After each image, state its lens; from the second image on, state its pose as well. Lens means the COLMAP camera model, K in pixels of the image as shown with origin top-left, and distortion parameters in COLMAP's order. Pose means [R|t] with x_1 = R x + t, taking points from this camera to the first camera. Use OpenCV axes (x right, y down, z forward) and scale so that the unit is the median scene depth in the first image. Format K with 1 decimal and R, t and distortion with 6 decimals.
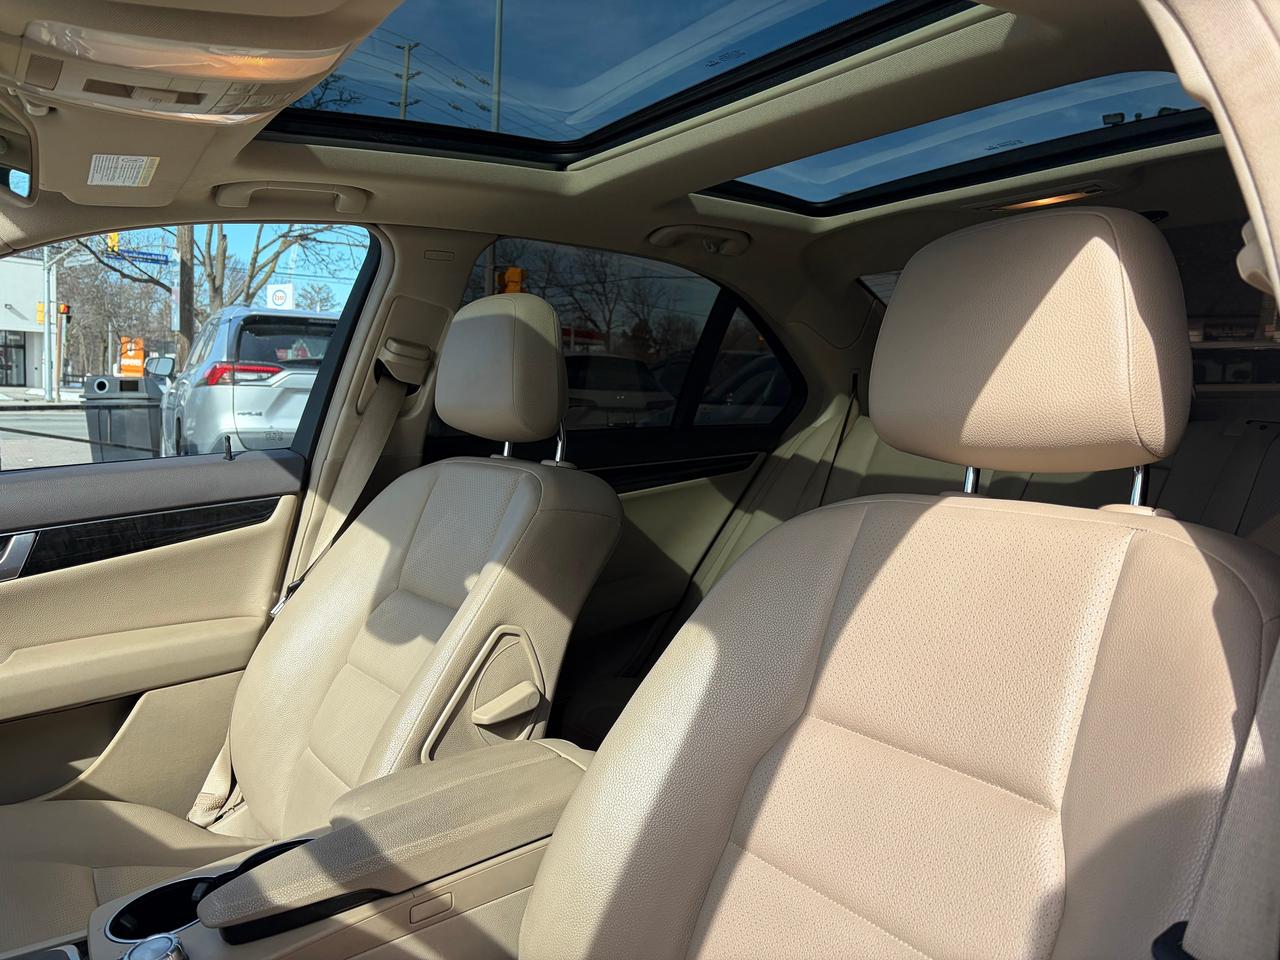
lens RADIAL K [[973.6, 0, 642.9], [0, 973.6, 483.6], [0, 0, 1]] dist [0.043286, -0.045310]
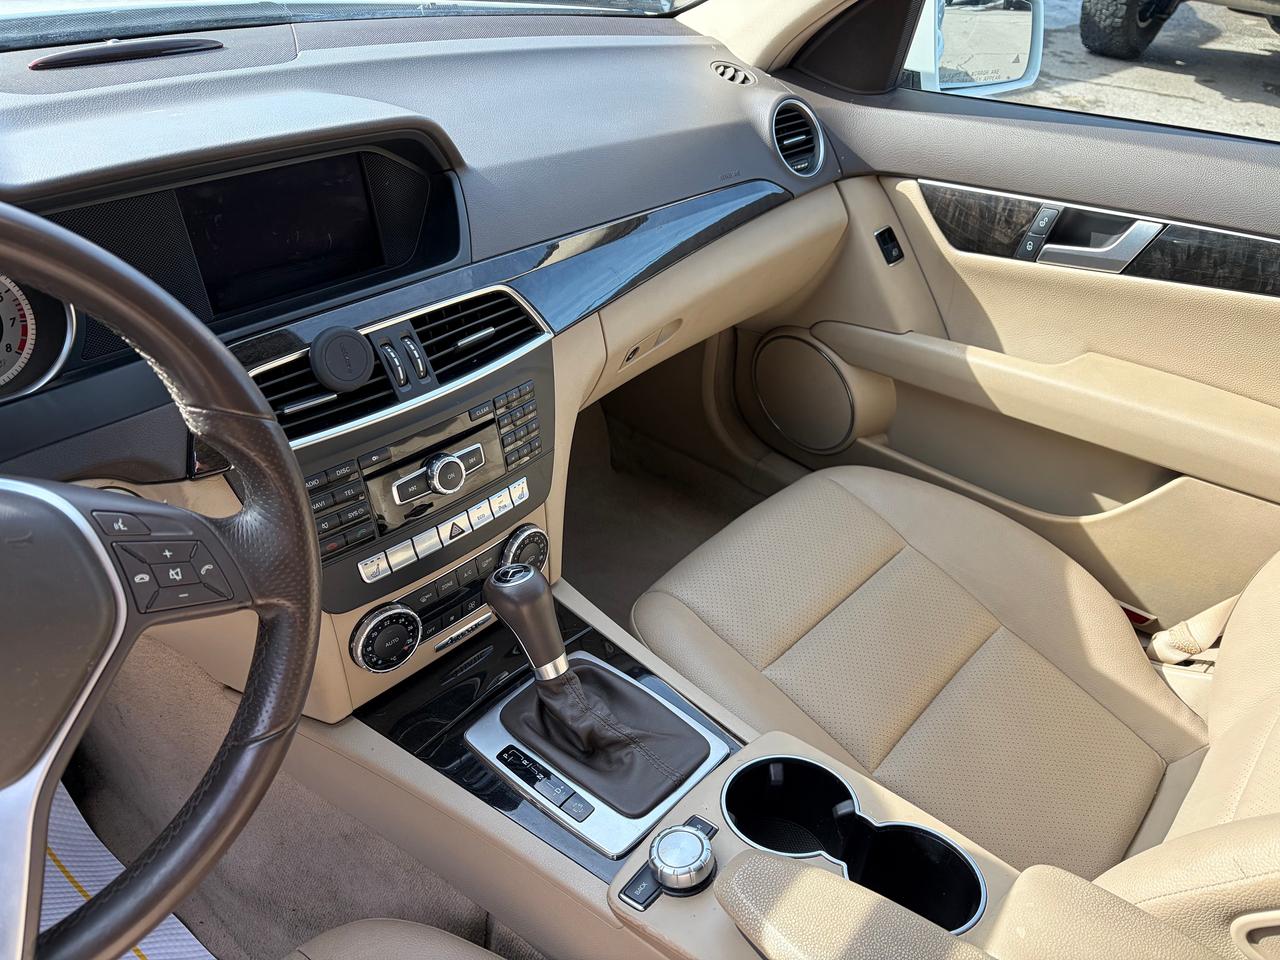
lens RADIAL K [[973.6, 0, 639.8], [0, 973.6, 489.2], [0, 0, 1]] dist [0.043286, -0.045310]
pose [[0.232104, 0.568301, -0.789406, -0.002734], [-0.134753, 0.822530, 0.552527, -0.129639], [0.963312, -0.021869, 0.267493, 0.367547]]
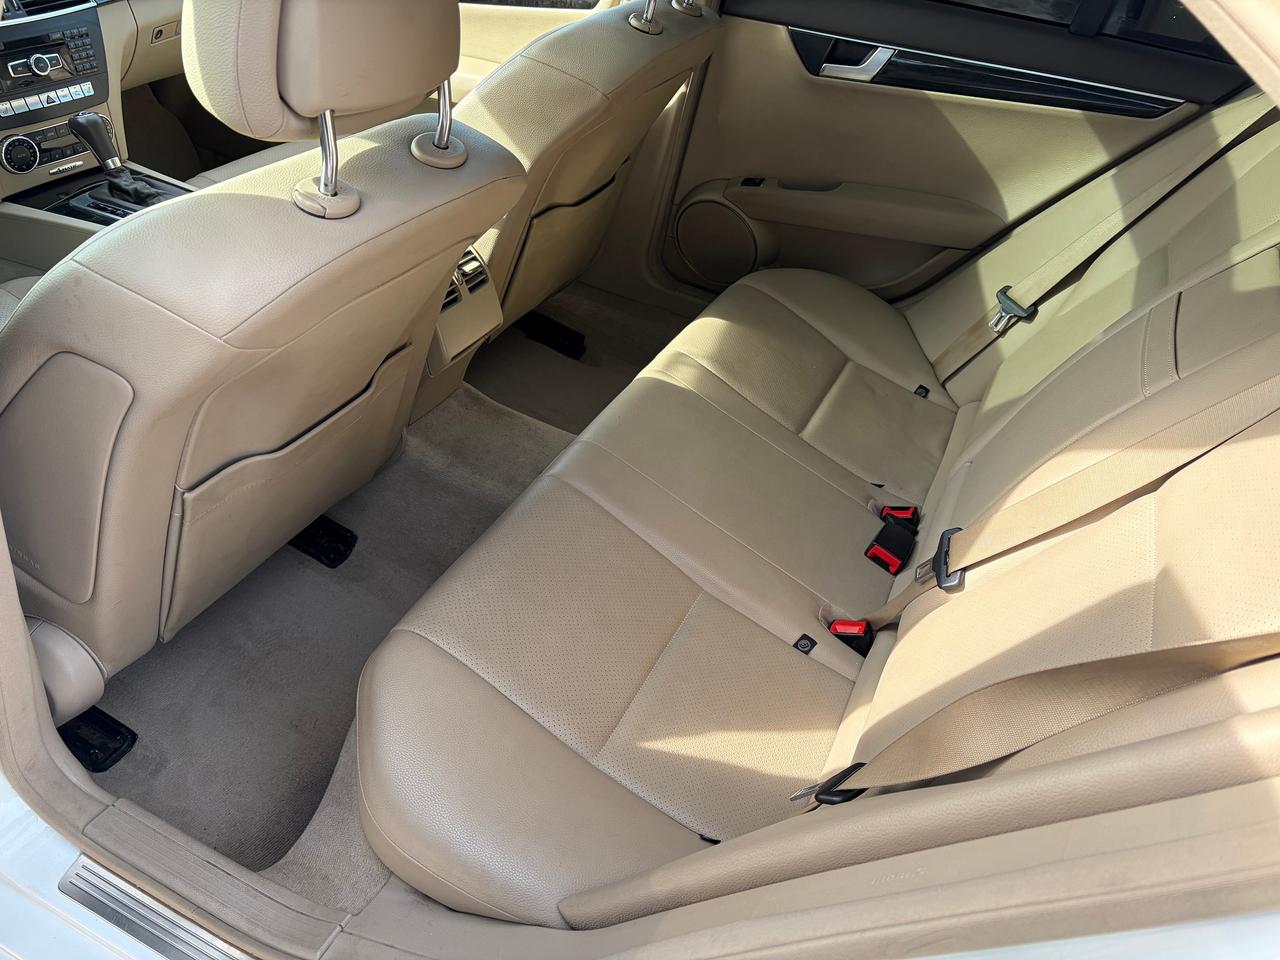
lens RADIAL K [[973.6, 0, 637.1], [0, 973.6, 478.2], [0, 0, 1]] dist [0.043286, -0.045310]
pose [[0.492445, 0.577762, -0.650914, 0.764412], [-0.200532, 0.803079, 0.561115, -0.187825], [0.846927, -0.145790, 0.511332, 0.348928]]
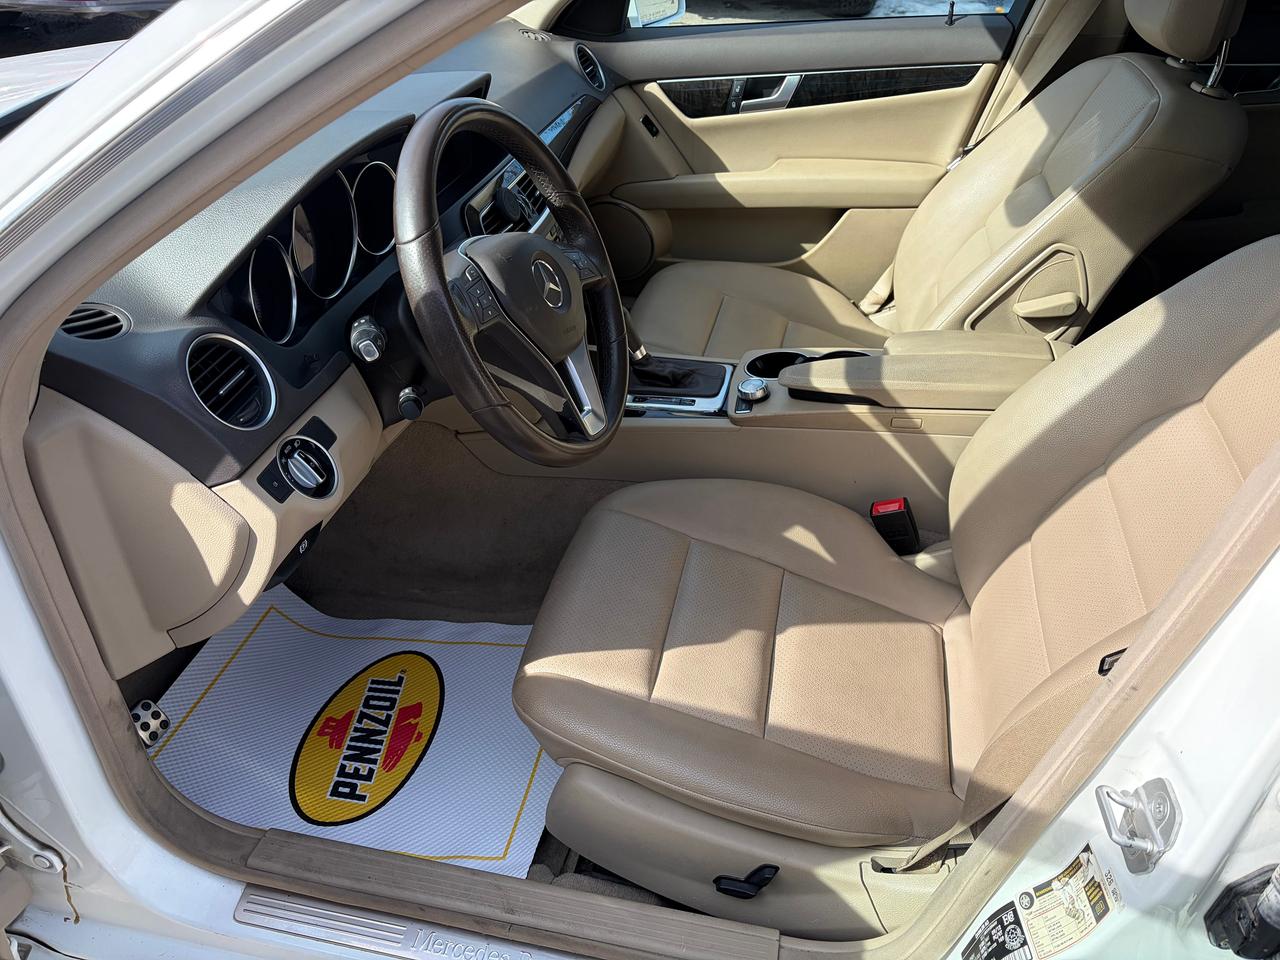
lens RADIAL K [[973.6, 0, 633.1], [0, 973.6, 479.2], [0, 0, 1]] dist [0.043286, -0.045310]
pose [[0.673139, 0.417918, -0.610106, 0.265432], [-0.052161, 0.849783, 0.524545, -0.157916], [0.737674, -0.321268, 0.593821, -0.150976]]
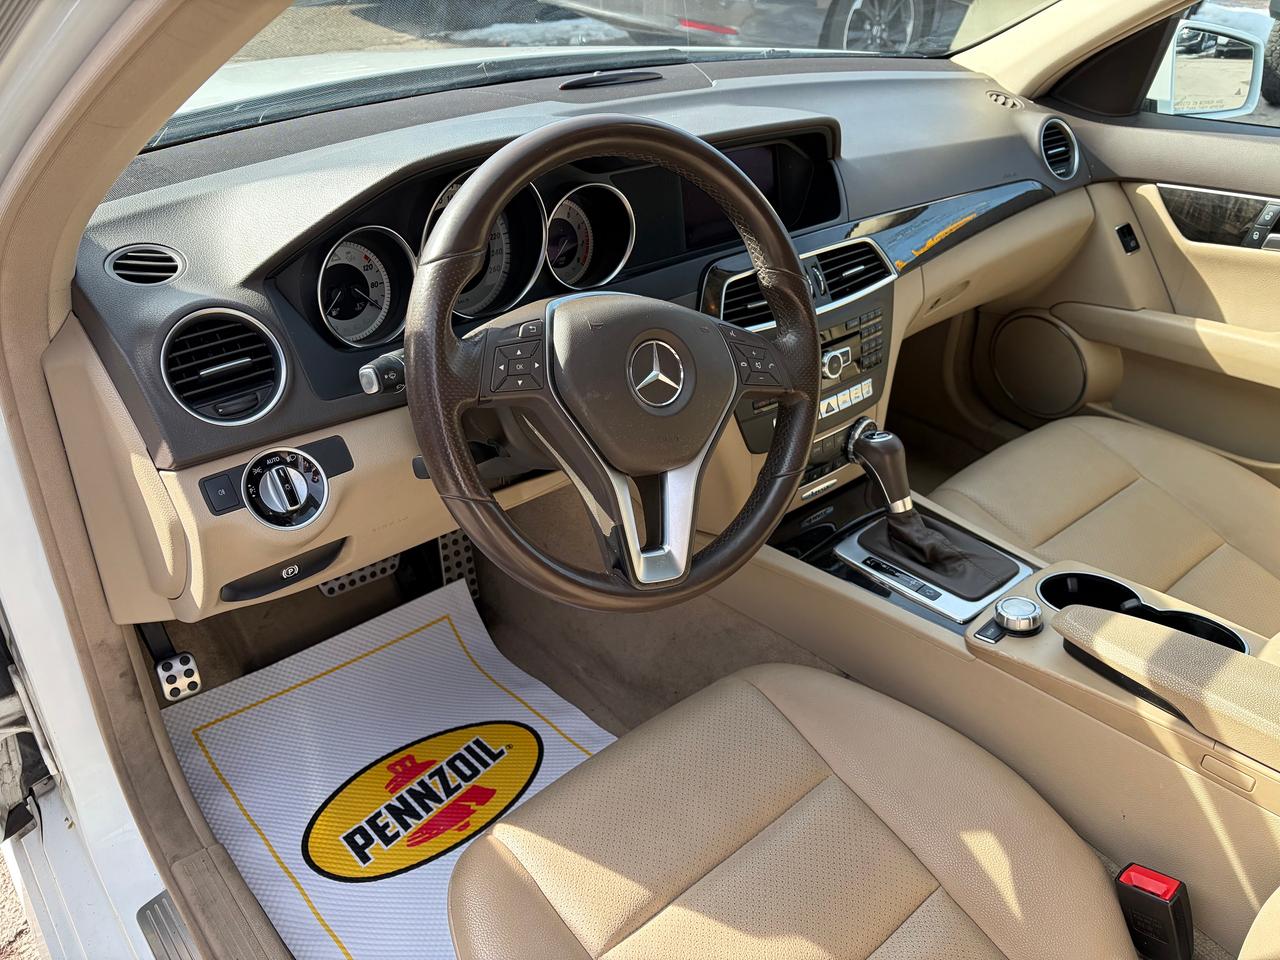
lens RADIAL K [[973.6, 0, 633.1], [0, 973.6, 477.8], [0, 0, 1]] dist [0.043286, -0.045310]
pose [[0.097857, 0.526871, -0.844293, 0.208839], [-0.111324, 0.848836, 0.516803, -0.127938], [0.988955, 0.043417, 0.141717, 0.162653]]
